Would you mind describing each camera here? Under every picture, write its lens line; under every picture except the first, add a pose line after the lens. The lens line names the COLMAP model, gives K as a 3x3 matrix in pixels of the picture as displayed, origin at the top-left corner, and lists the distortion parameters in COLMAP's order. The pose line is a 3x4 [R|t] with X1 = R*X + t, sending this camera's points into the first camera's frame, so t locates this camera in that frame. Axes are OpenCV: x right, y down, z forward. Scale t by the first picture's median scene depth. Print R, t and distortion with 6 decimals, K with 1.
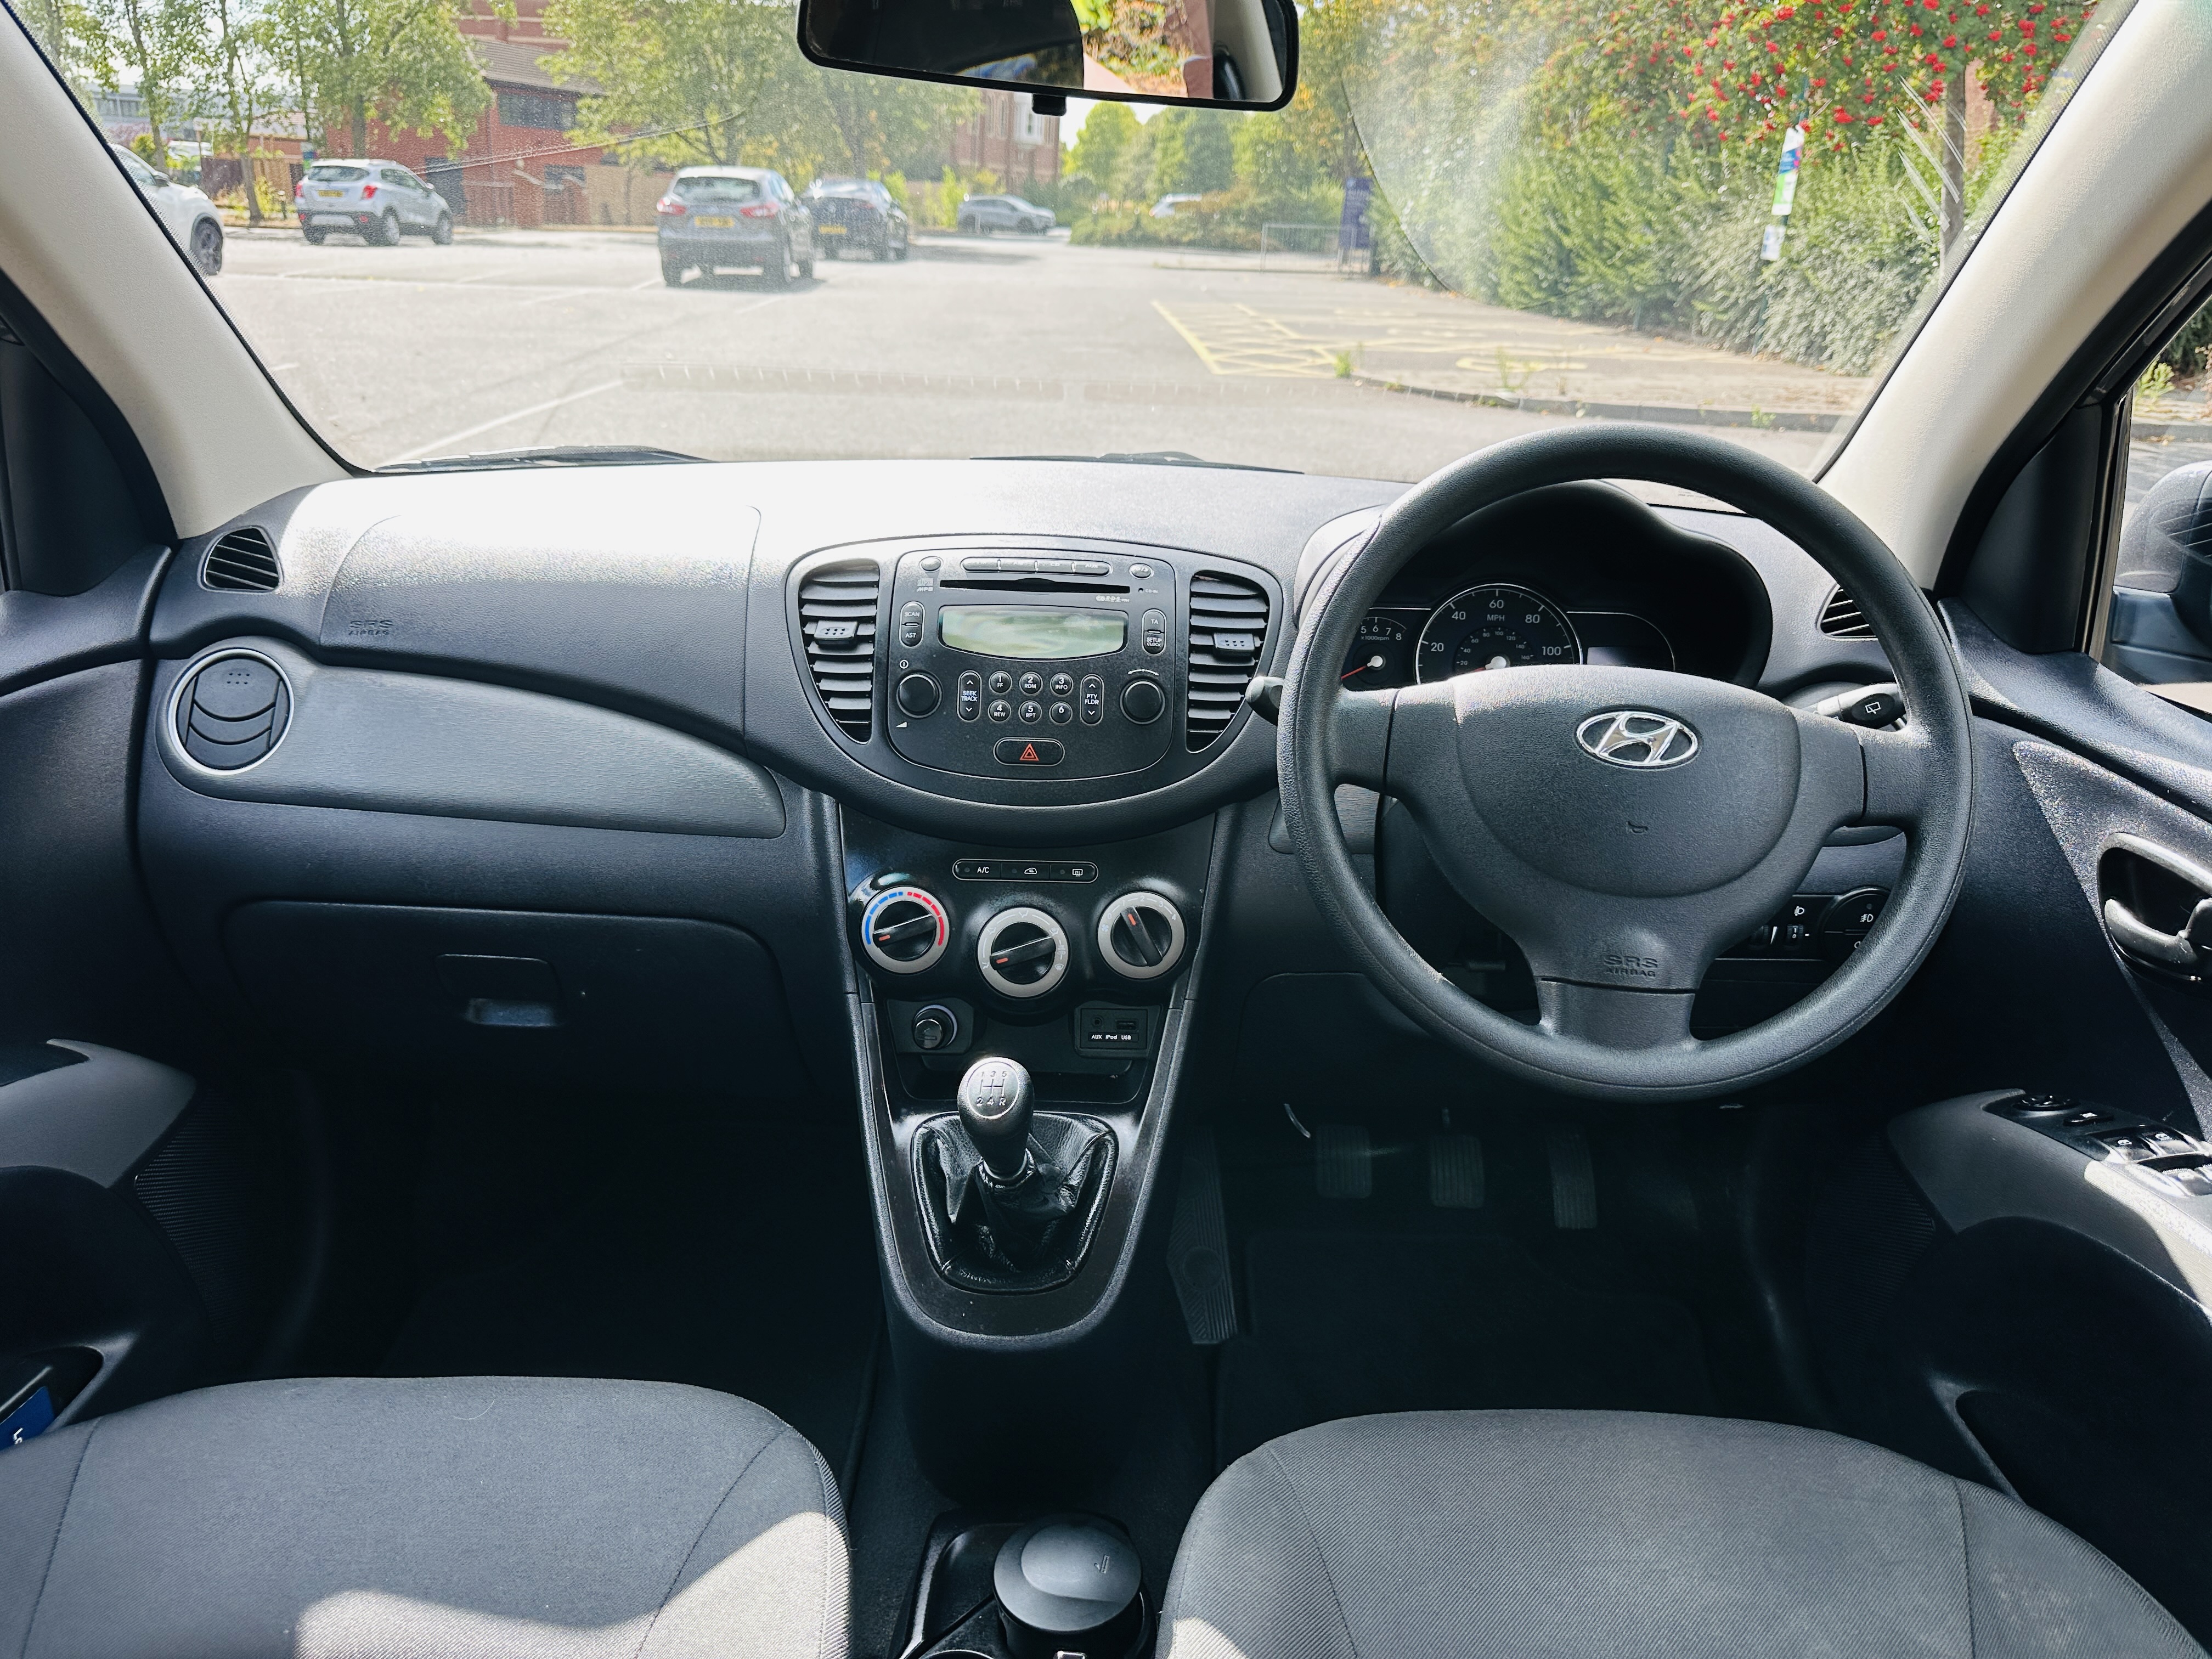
lens RADIAL K [[1588.5, 0, 1108.7], [0, 1588.5, 842.2], [0, 0, 1]] dist [0.009154, -0.037812]
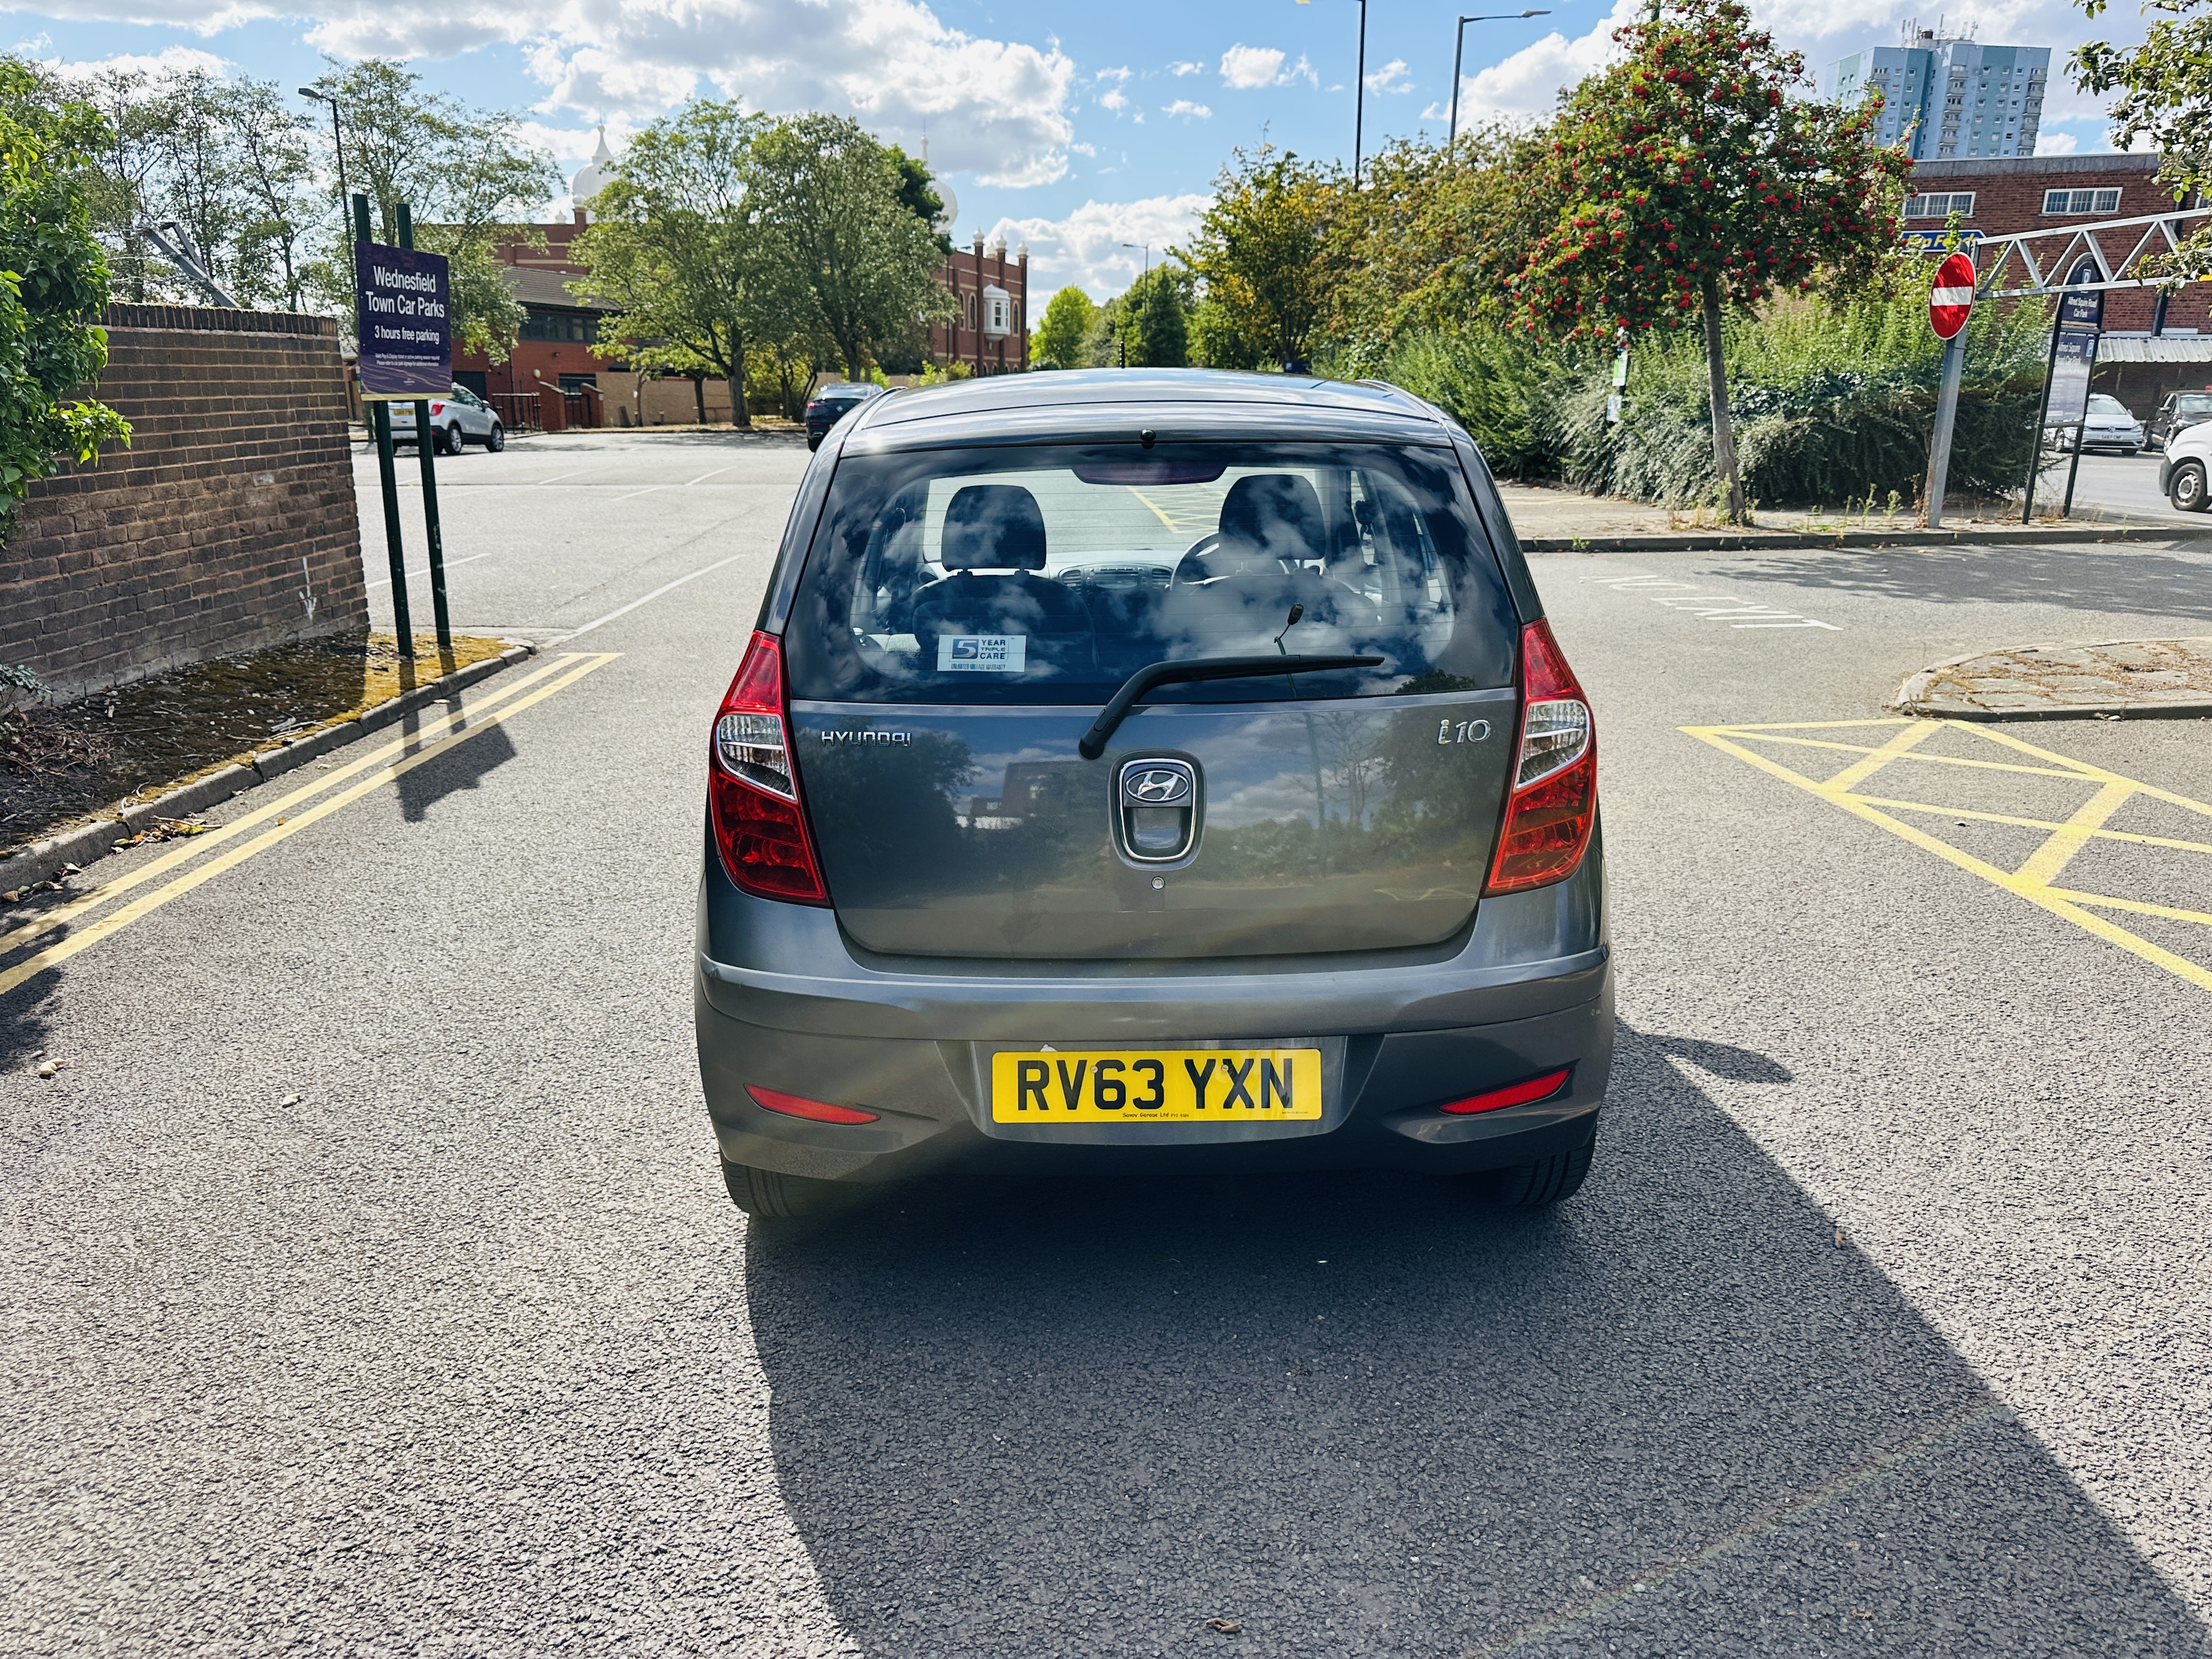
lens RADIAL K [[1558.0, 0, 1083.4], [0, 1558.0, 831.4], [0, 0, 1]] dist [0.050174, -0.073746]
pose [[0.999042, -0.043430, -0.005292, -0.009115], [0.042670, 0.993923, -0.101467, 0.060761], [0.009666, 0.101144, 0.994825, -0.198922]]
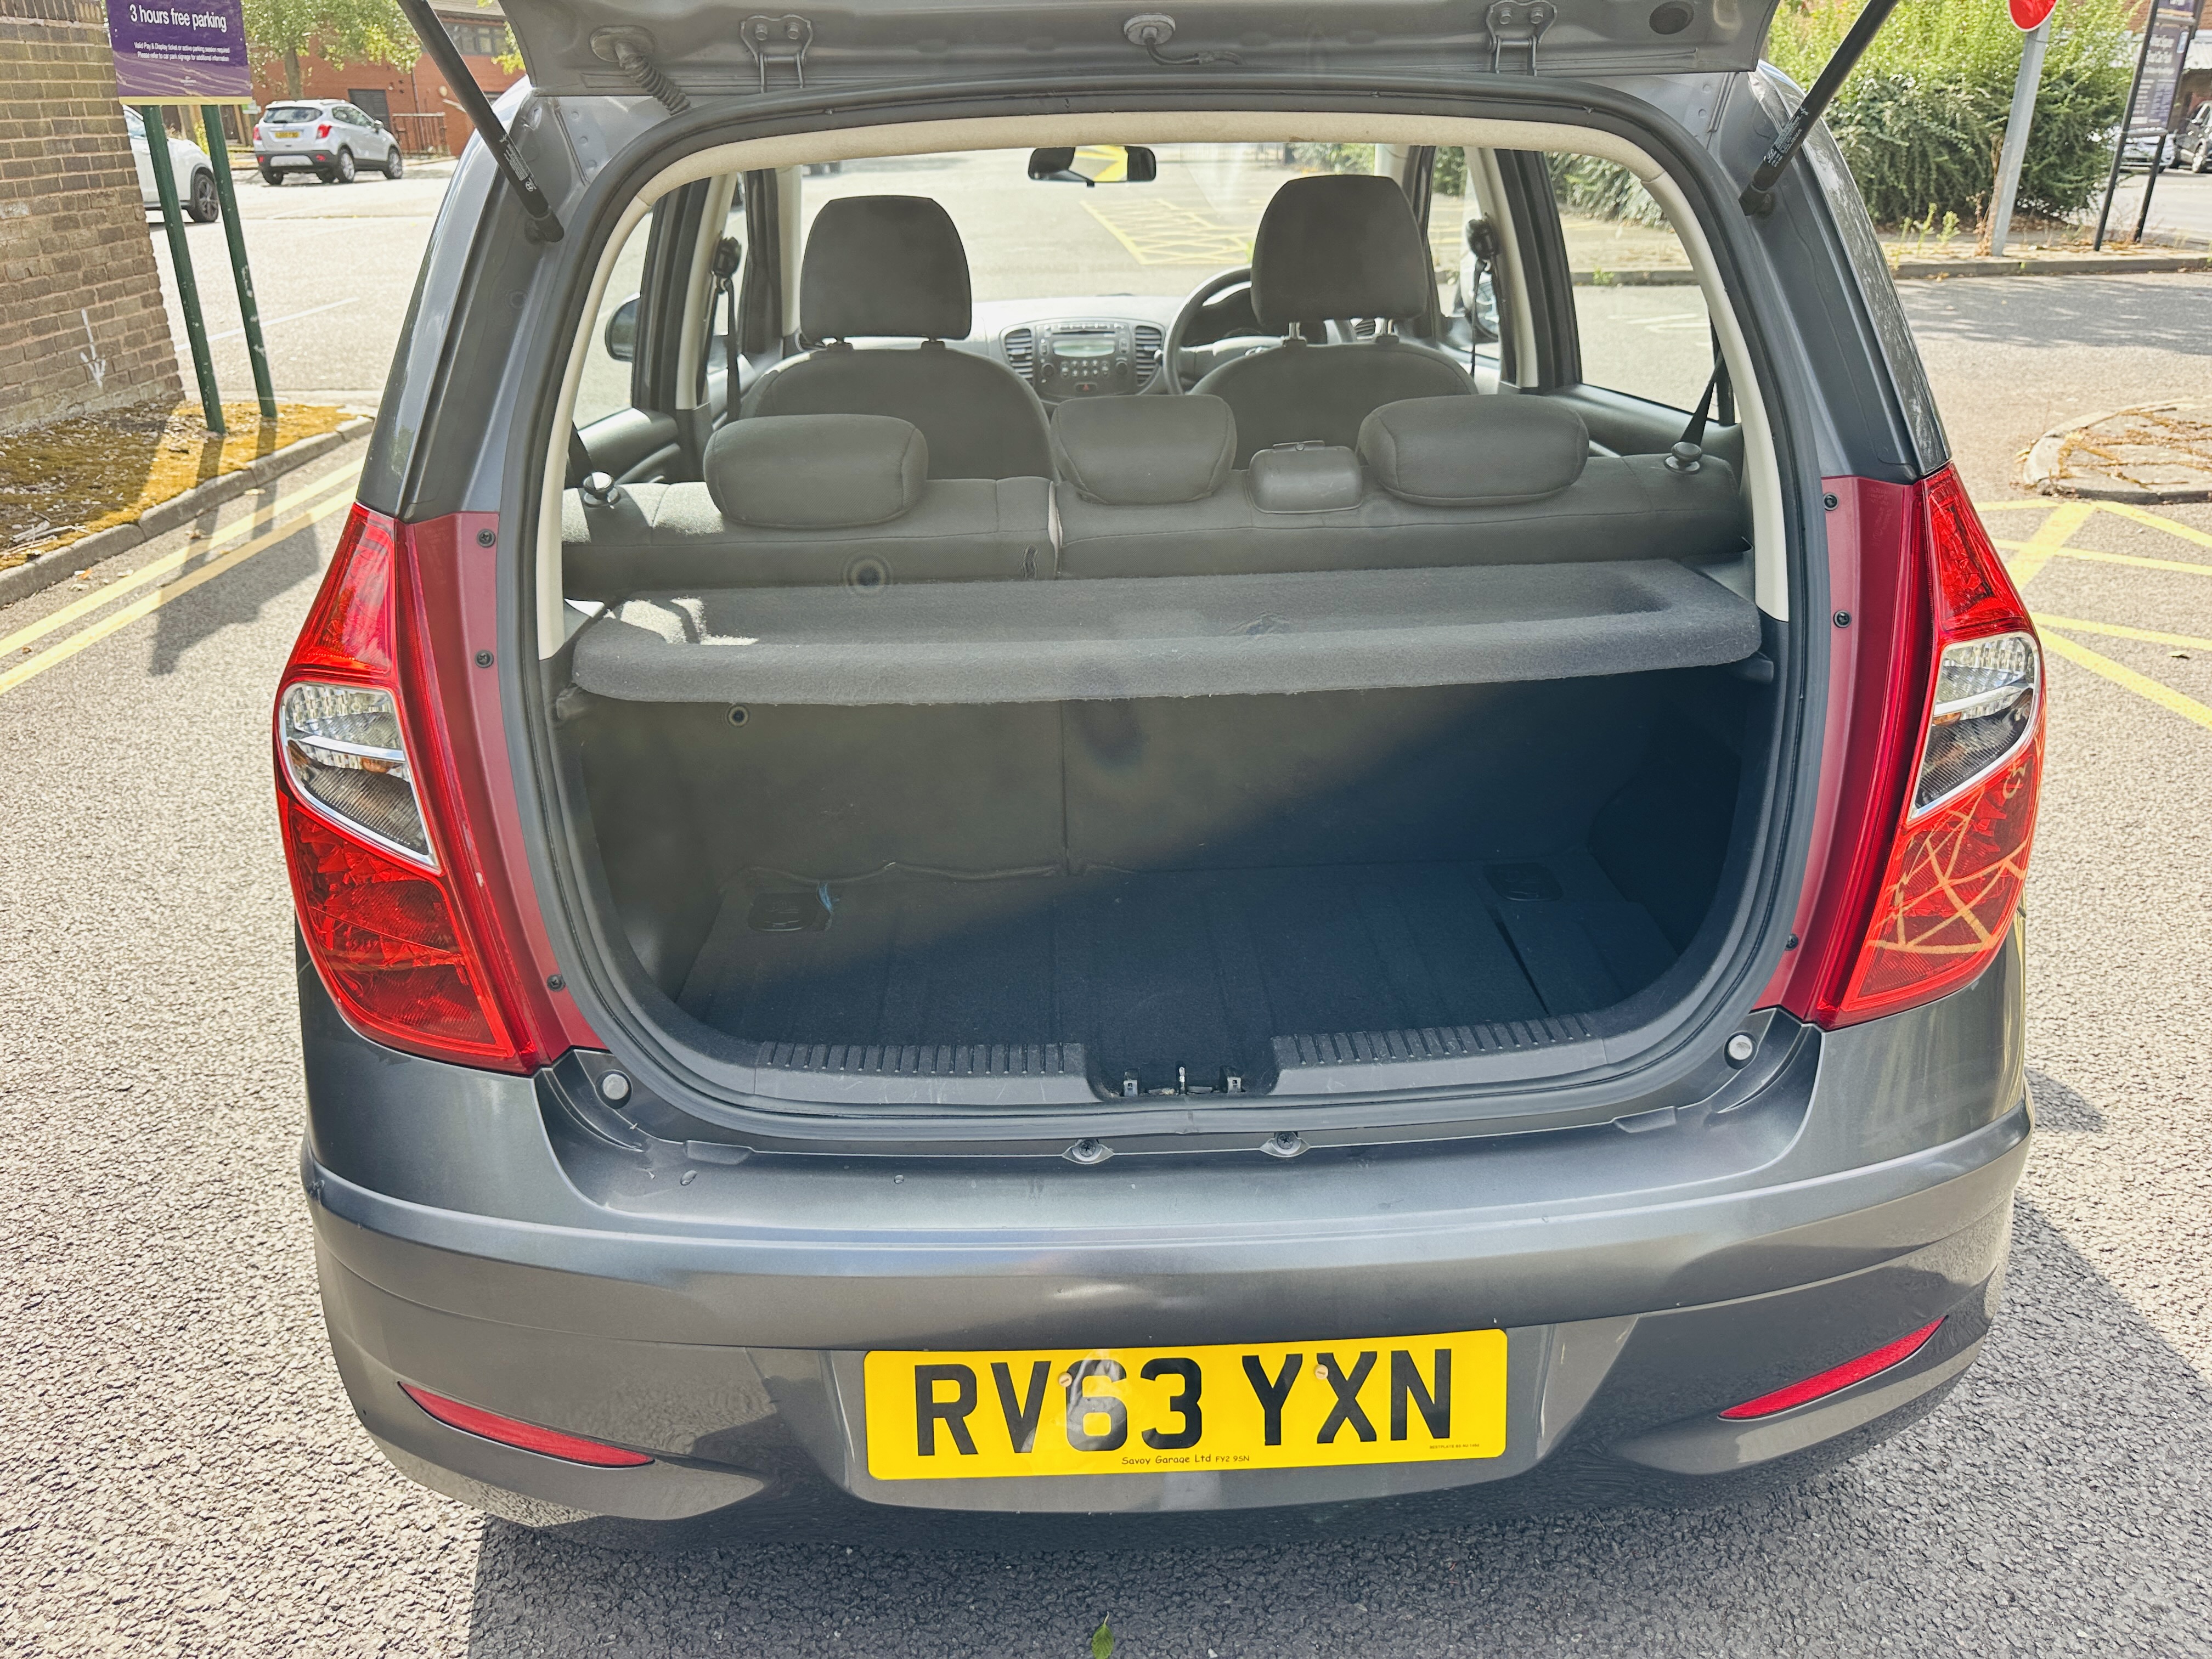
lens RADIAL K [[1564.9, 0, 1106.0], [0, 1564.9, 829.5], [0, 0, 1]] dist [0.020592, -0.031007]
pose [[0.997821, -0.062102, 0.022296, -0.007911], [0.060770, 0.996573, 0.056123, 0.037282], [-0.025705, -0.054645, 0.998175, -0.122706]]
